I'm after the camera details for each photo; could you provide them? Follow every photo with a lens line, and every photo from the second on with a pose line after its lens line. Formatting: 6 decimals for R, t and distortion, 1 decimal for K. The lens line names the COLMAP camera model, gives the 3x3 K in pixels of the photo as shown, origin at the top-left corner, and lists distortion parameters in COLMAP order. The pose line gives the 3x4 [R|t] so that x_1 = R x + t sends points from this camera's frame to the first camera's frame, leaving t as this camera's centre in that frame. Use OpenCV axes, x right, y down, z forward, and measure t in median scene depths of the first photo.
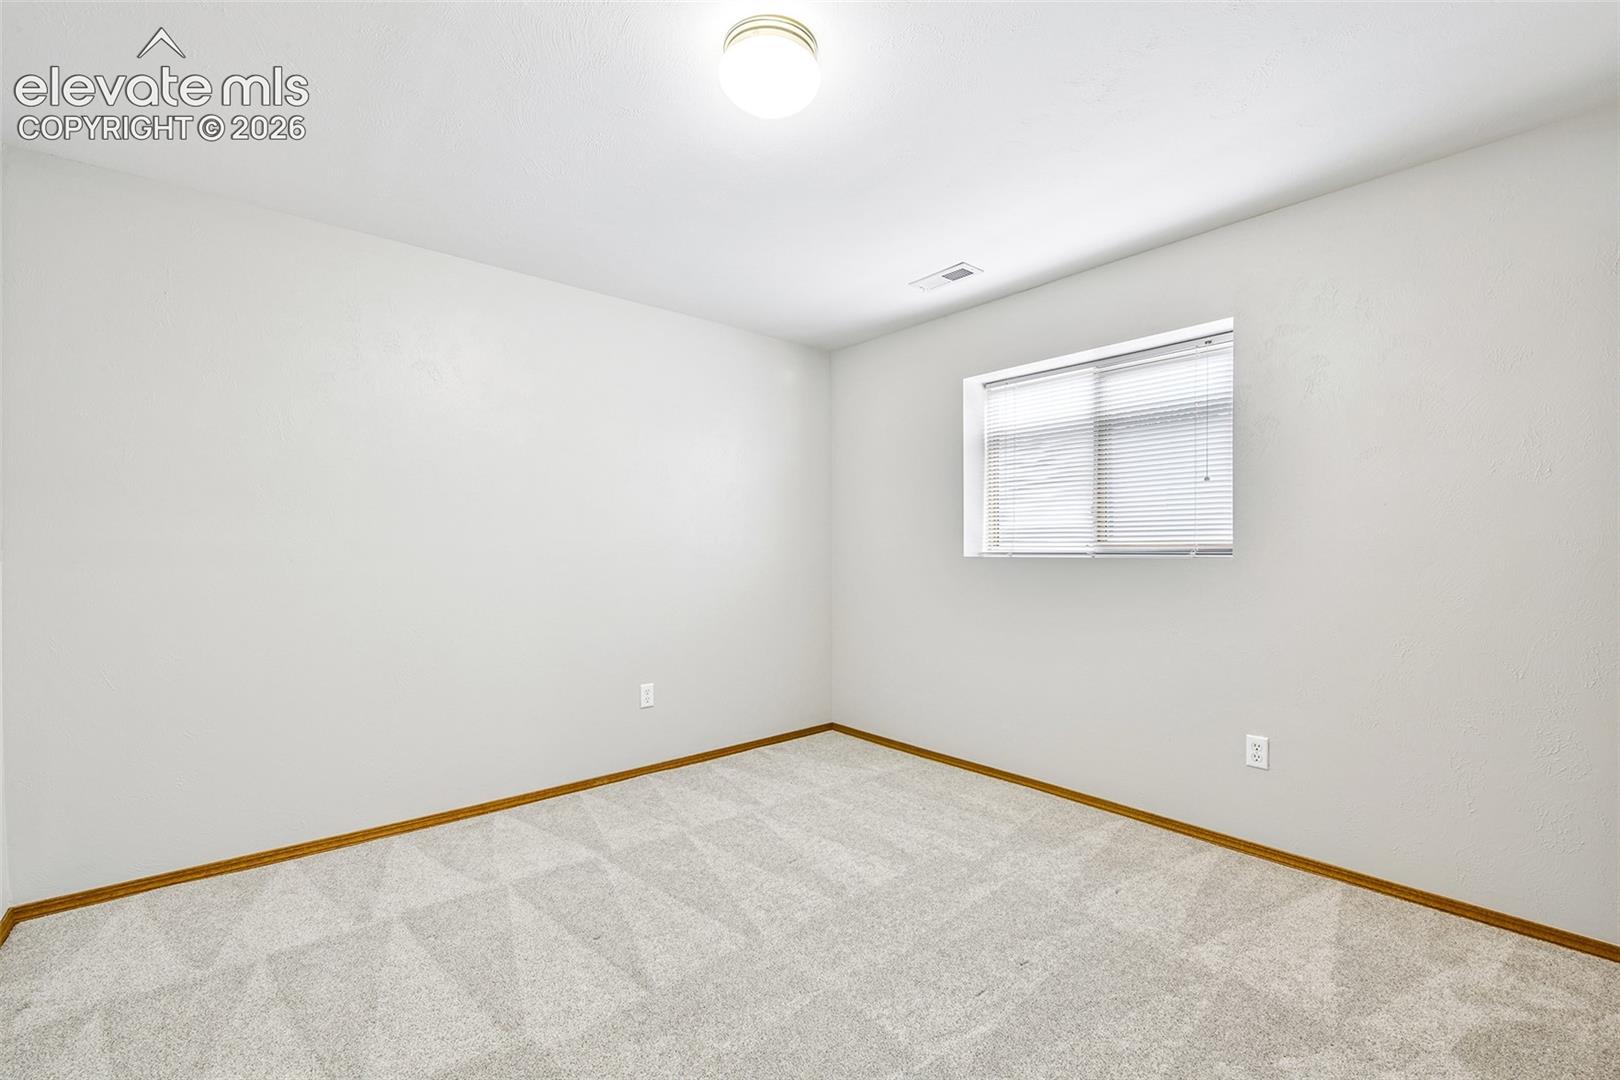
lens RADIAL K [[673.8, 0, 807.1], [0, 673.8, 548.5], [0, 0, 1]] dist [-0.008048, -0.000392]
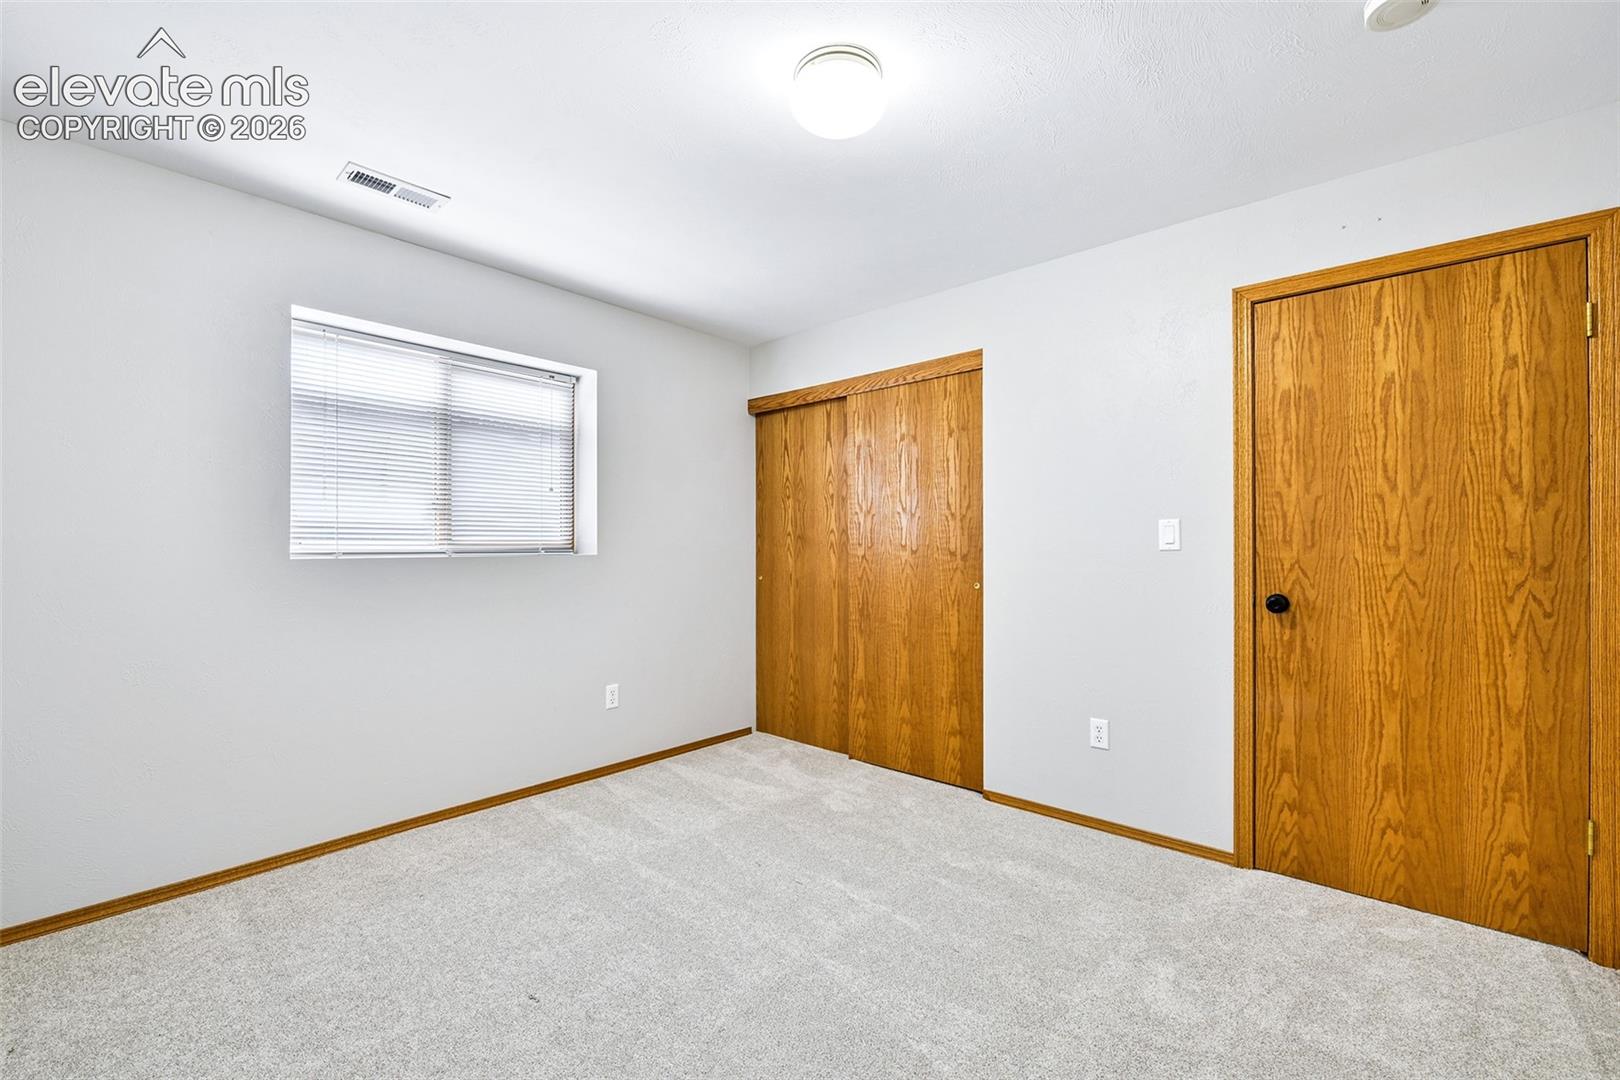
lens RADIAL K [[657.0, 0, 802.0], [0, 657.0, 540.9], [0, 0, 1]] dist [-0.010223, -0.002181]
pose [[-0.120589, 0.009171, 0.992660, -0.580803], [0.000342, 0.999958, -0.009196, -0.000368], [-0.992703, -0.000769, -0.120587, 0.645634]]
